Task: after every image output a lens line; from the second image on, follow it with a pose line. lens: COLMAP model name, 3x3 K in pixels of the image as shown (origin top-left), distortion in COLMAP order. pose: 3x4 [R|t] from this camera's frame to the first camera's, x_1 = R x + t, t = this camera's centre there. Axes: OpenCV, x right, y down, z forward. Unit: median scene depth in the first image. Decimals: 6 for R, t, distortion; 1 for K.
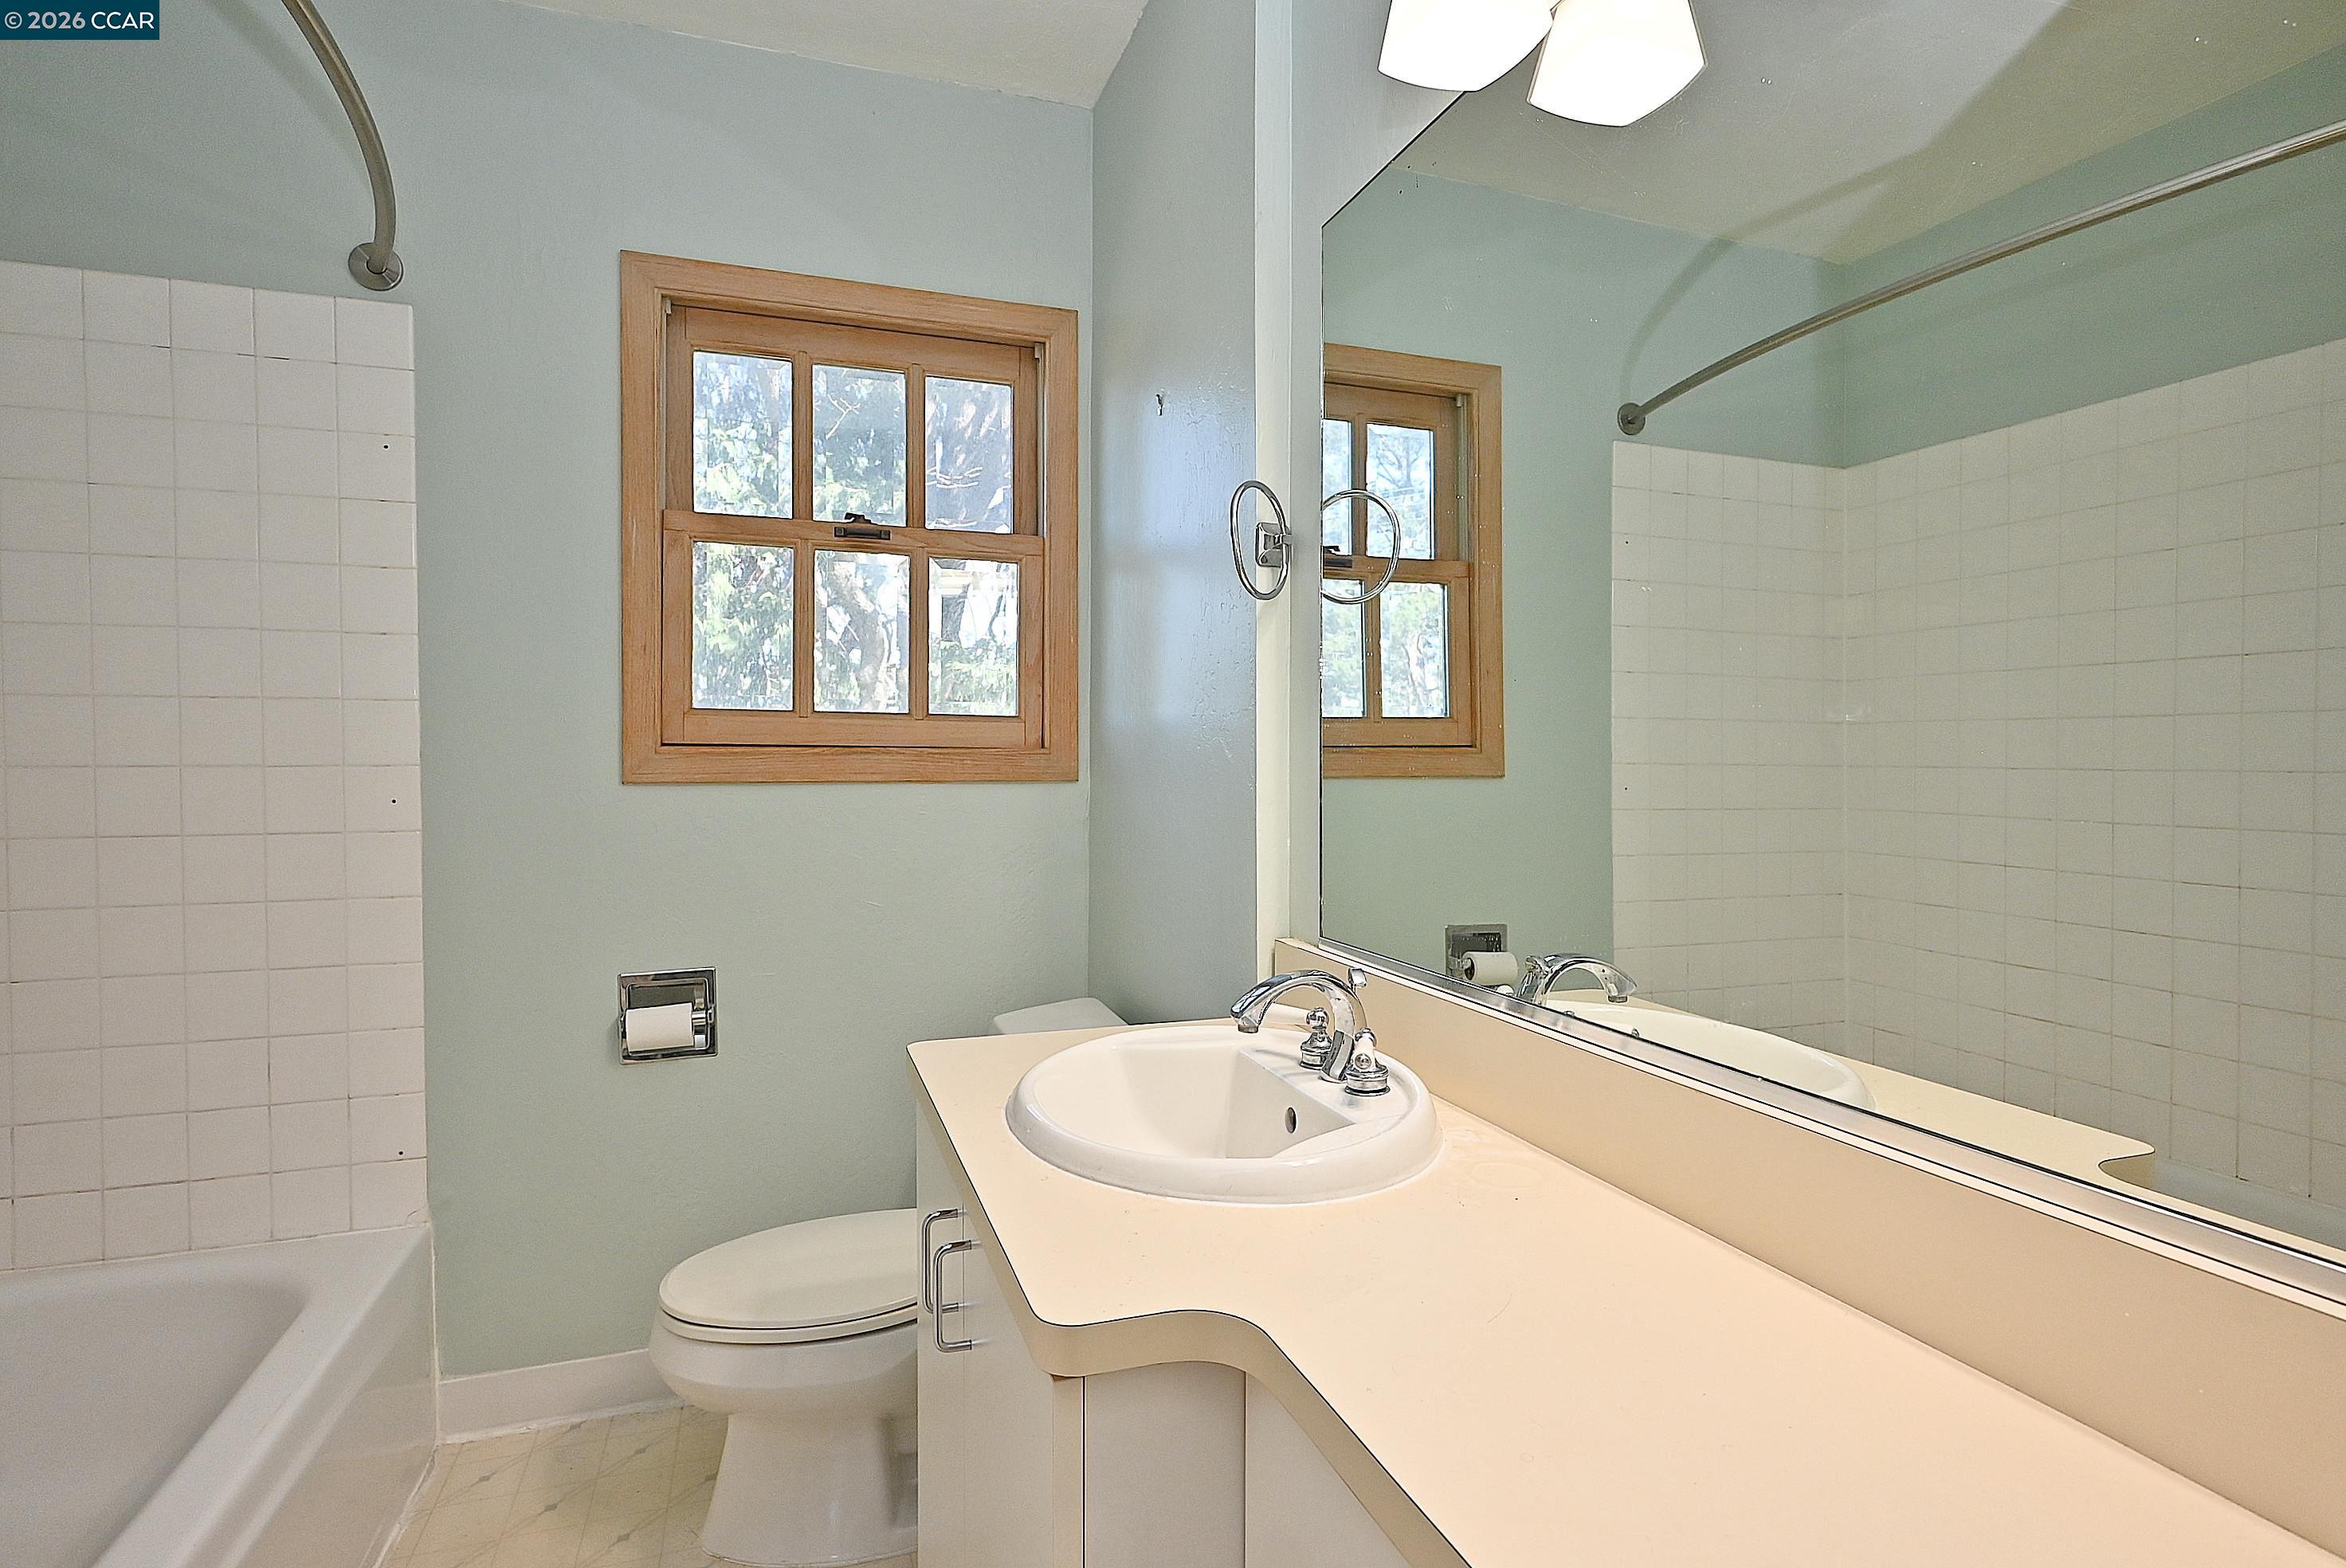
lens RADIAL K [[1161.5, 0, 1173.1], [0, 1161.5, 789.5], [0, 0, 1]] dist [-0.005239, -0.000032]
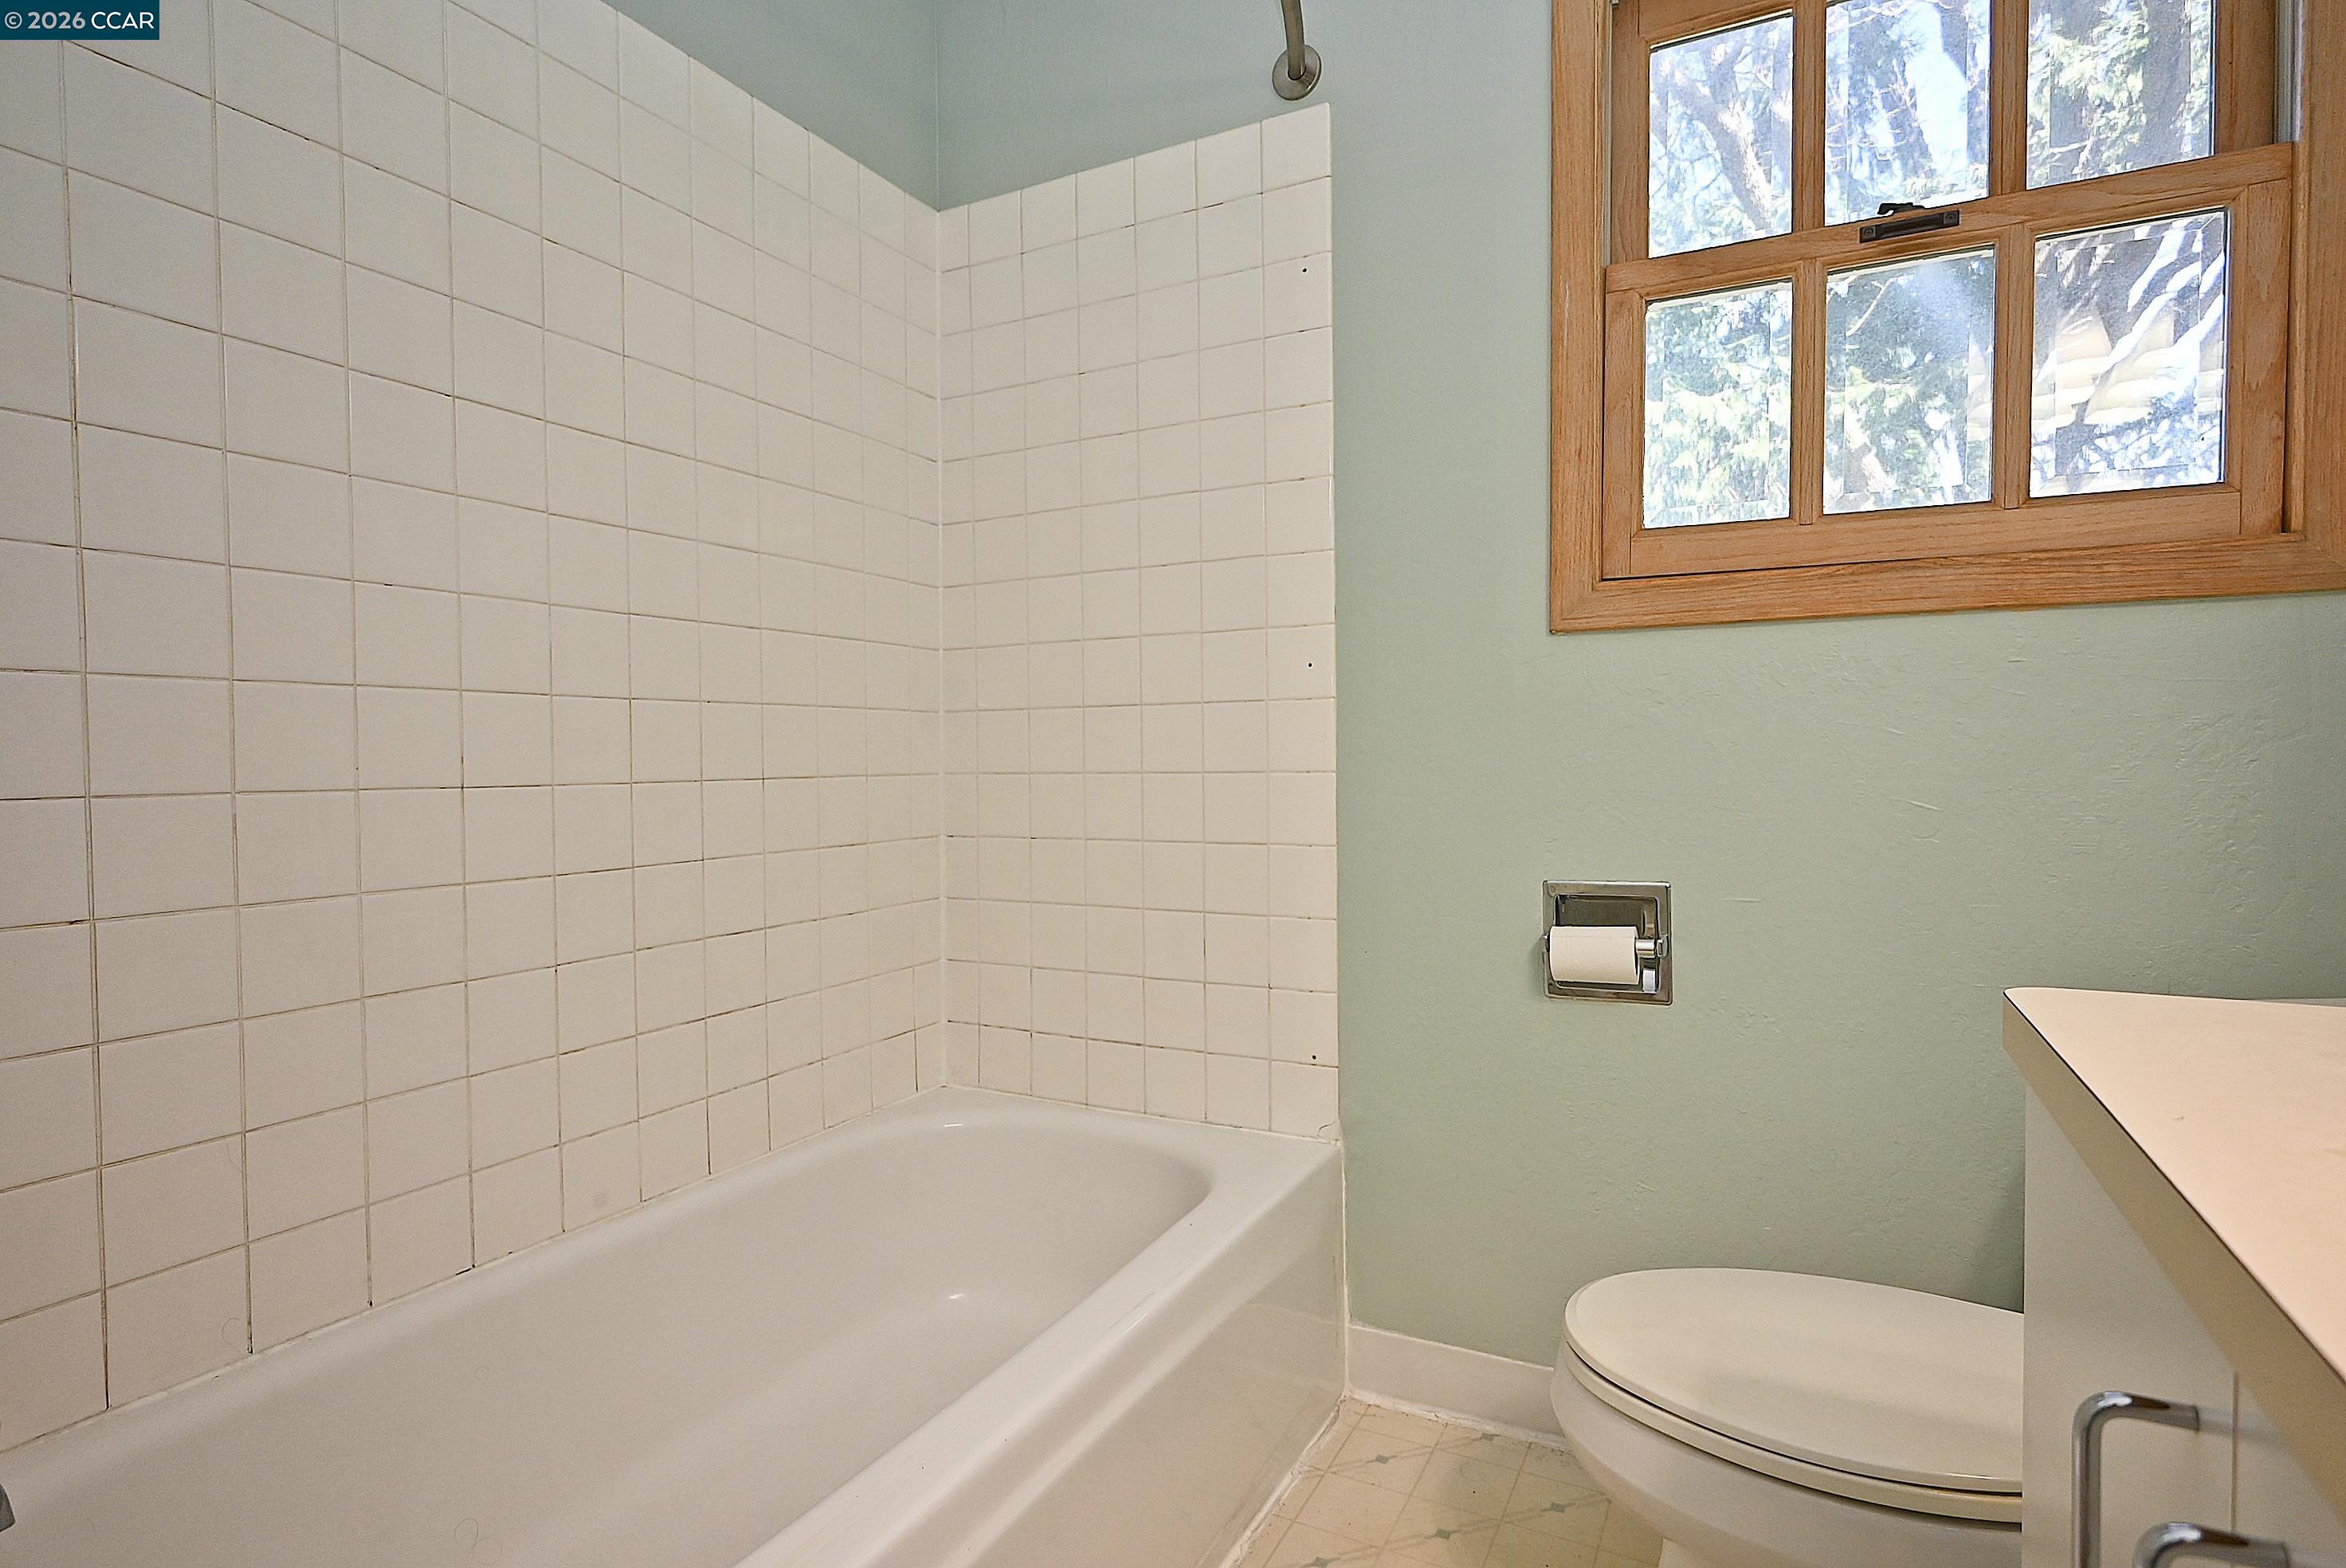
lens RADIAL K [[1161.5, 0, 1173.1], [0, 1161.5, 789.5], [0, 0, 1]] dist [-0.005239, -0.000032]
pose [[0.679642, 0.010840, -0.733464, -0.077731], [-0.005773, 0.999939, 0.009428, 0.092834], [0.733521, -0.002174, 0.679663, 0.290375]]
